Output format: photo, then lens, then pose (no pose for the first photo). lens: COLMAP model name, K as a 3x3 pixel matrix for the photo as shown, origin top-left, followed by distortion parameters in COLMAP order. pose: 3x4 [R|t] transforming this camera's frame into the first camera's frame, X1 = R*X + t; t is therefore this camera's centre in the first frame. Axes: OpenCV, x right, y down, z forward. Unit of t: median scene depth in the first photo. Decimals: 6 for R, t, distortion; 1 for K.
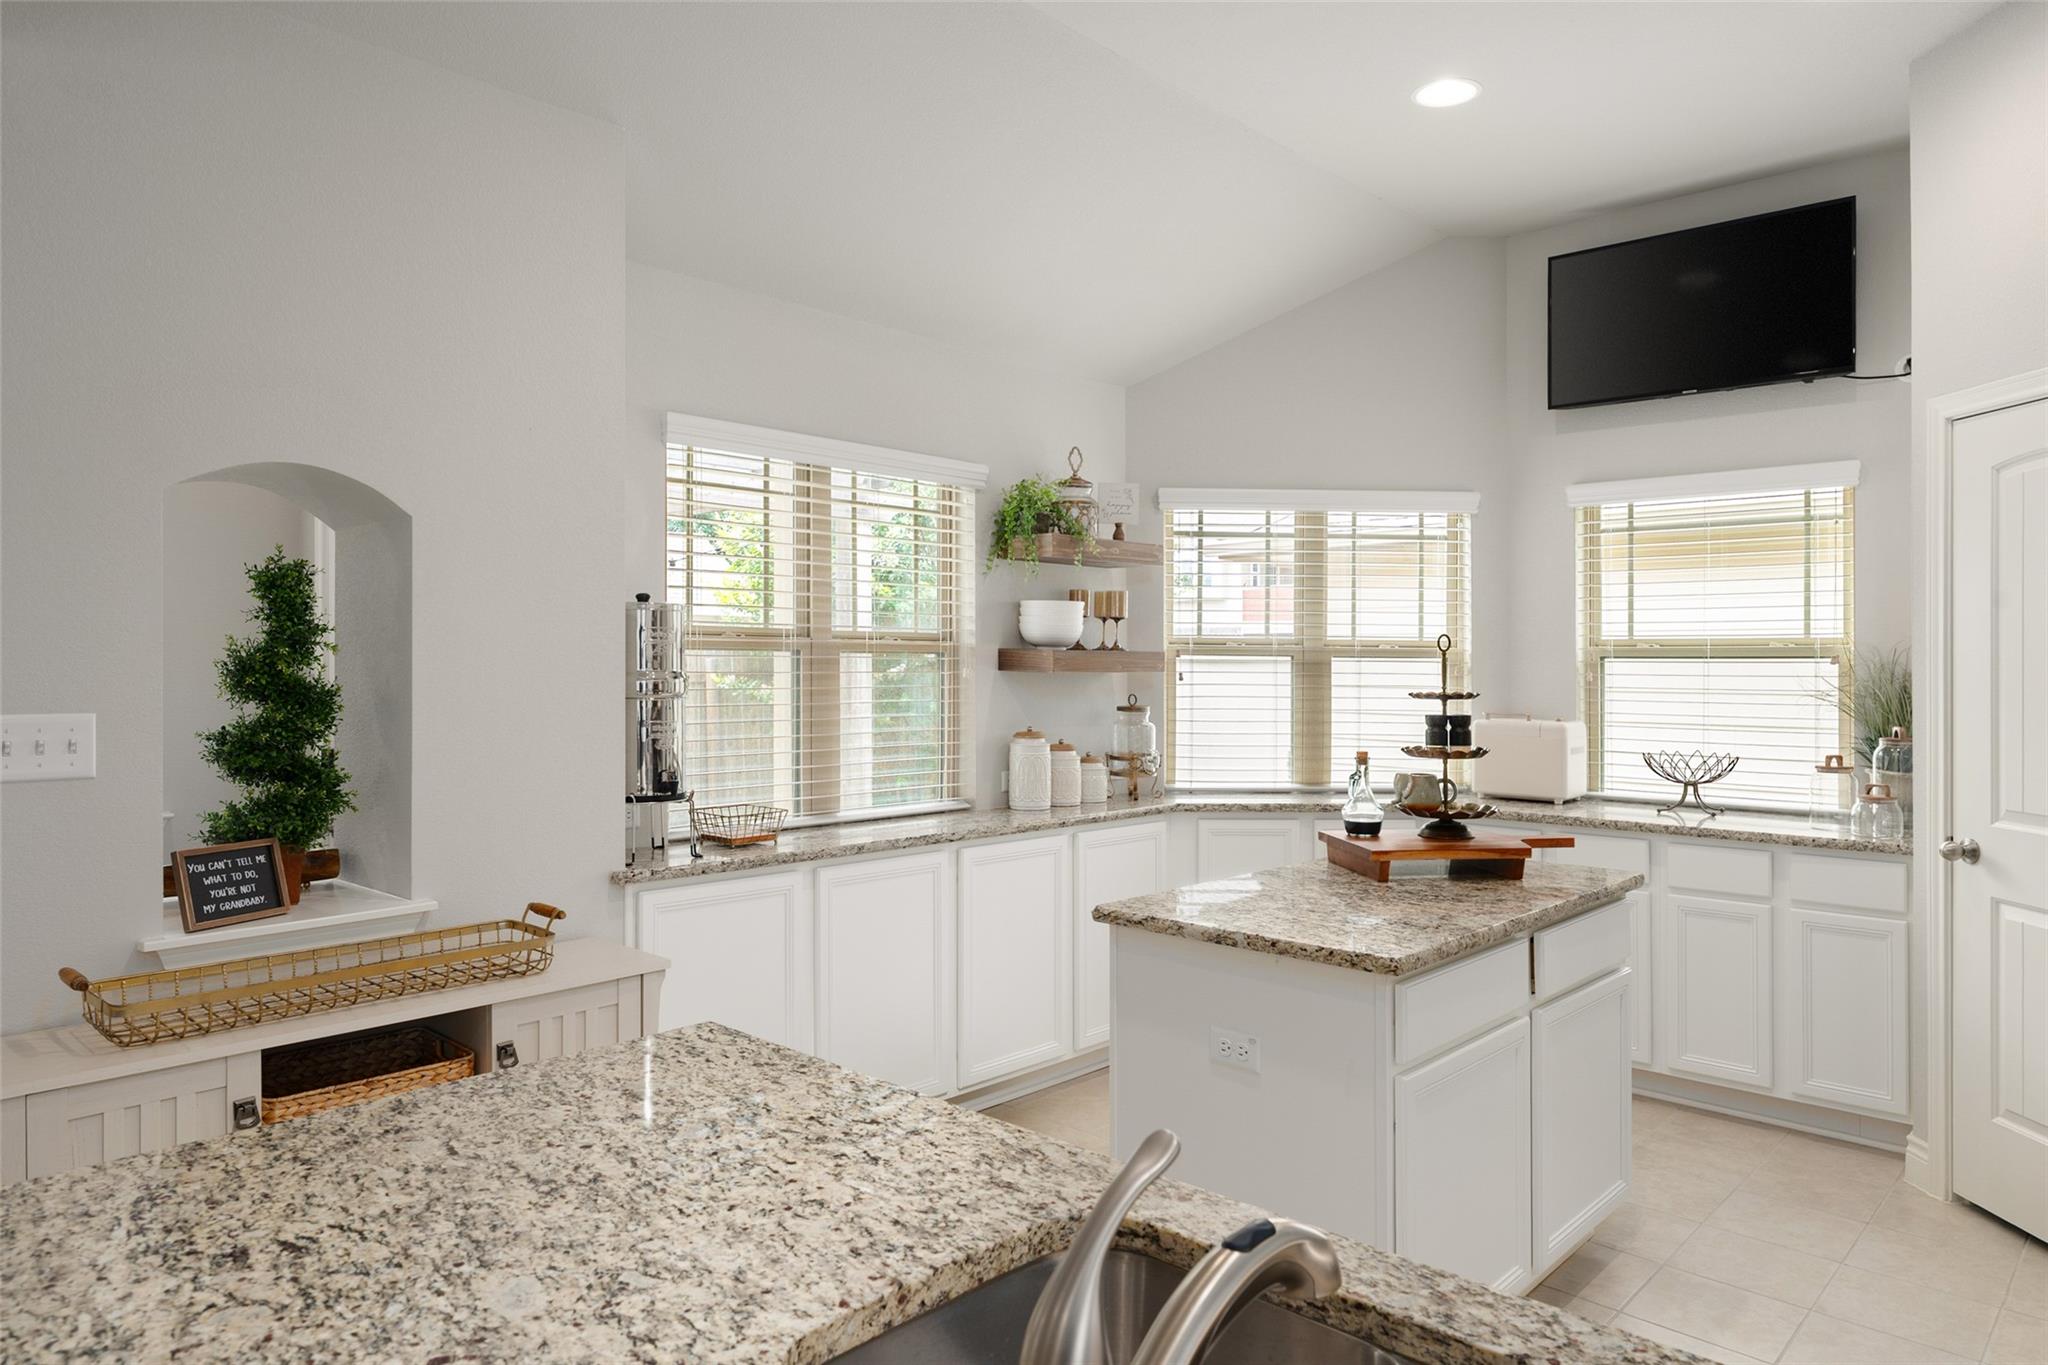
lens RADIAL K [[1299.1, 0, 997.4], [0, 1299.1, 654.1], [0, 0, 1]] dist [-0.006716, 0.000270]
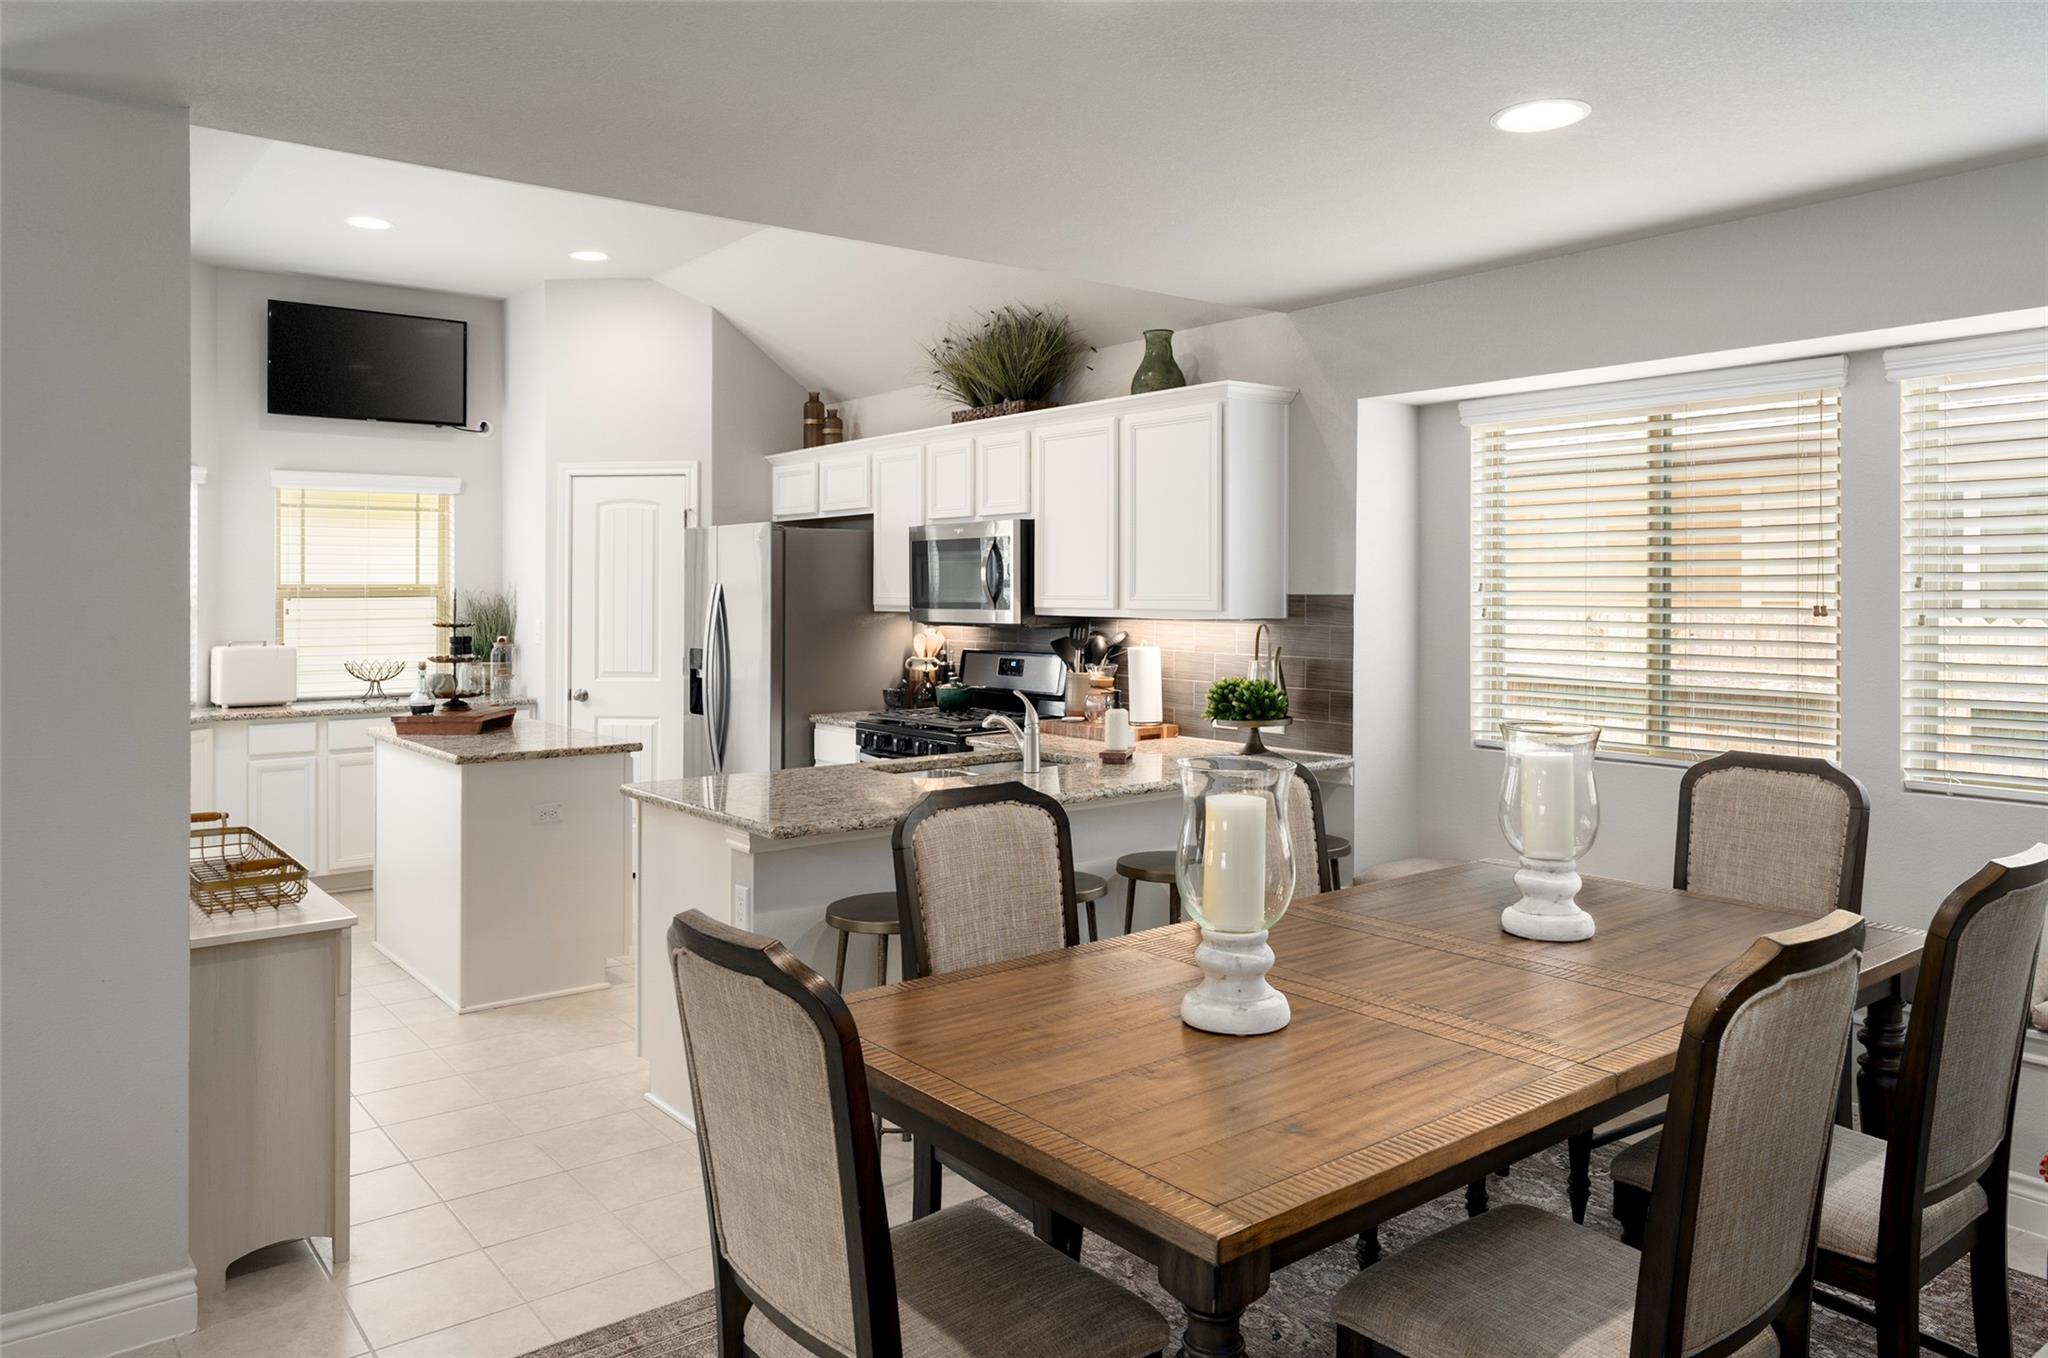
lens RADIAL K [[1547.7, 0, 975.4], [0, 1547.7, 527.9], [0, 0, 1]] dist [-0.007467, 0.004229]
pose [[0.180181, 0.028830, 0.983211, -1.258384], [-0.001615, 0.999578, -0.029014, -0.031272], [-0.983632, 0.003640, 0.180152, -0.016386]]
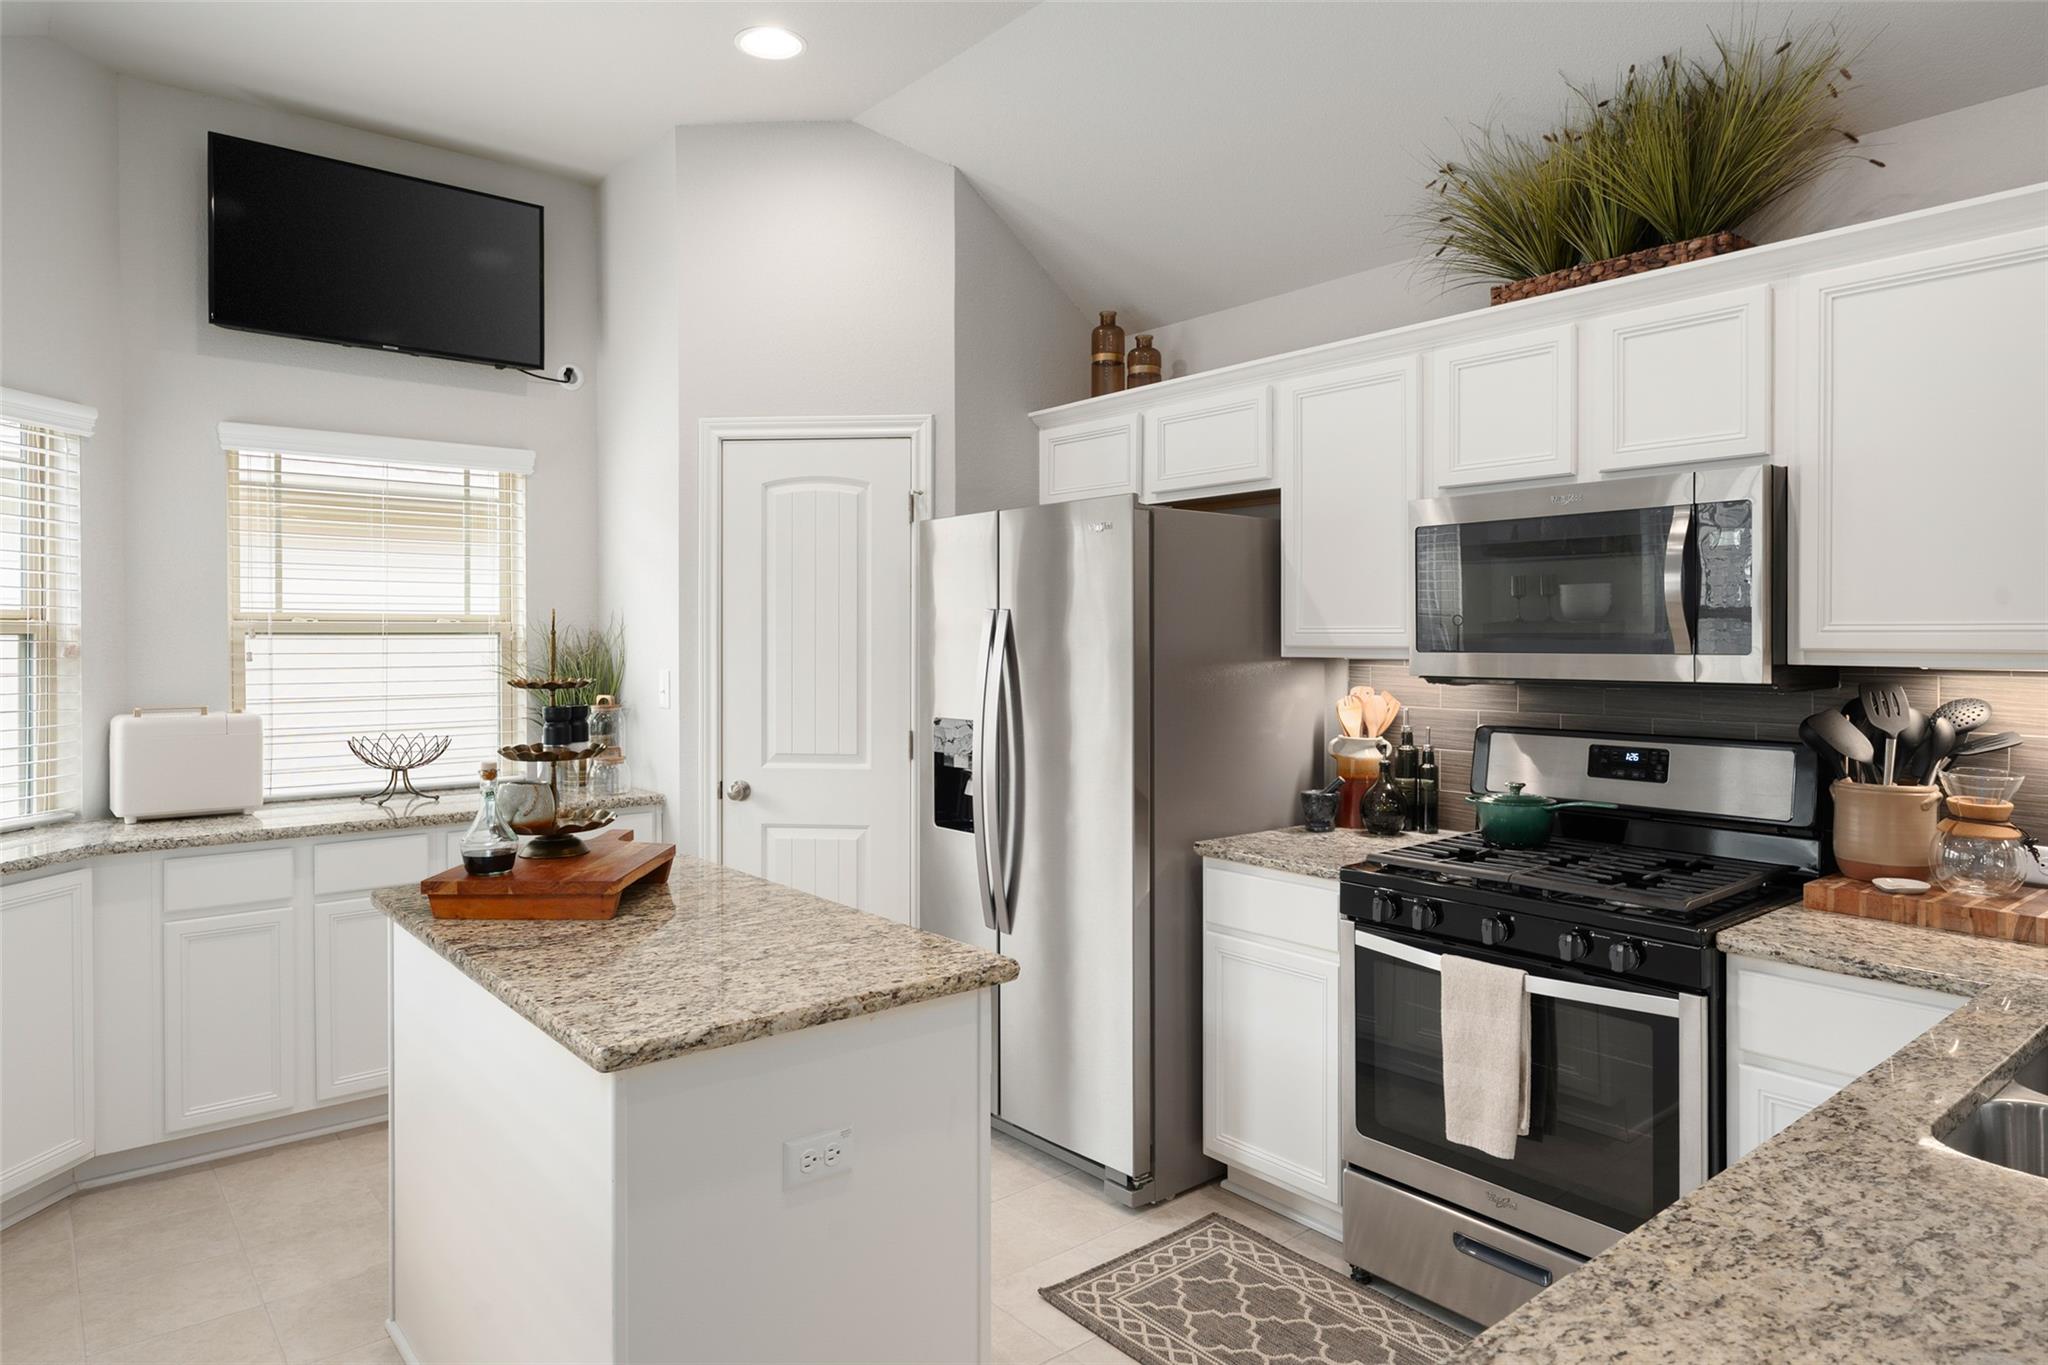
lens RADIAL K [[1238.3, 0, 992.7], [0, 1238.3, 637.2], [0, 0, 1]] dist [0.003284, -0.000629]
pose [[0.118671, -0.006149, 0.992915, -0.341447], [-0.005390, 0.999962, 0.006836, -0.004117], [-0.992919, -0.006163, 0.118633, 0.527743]]
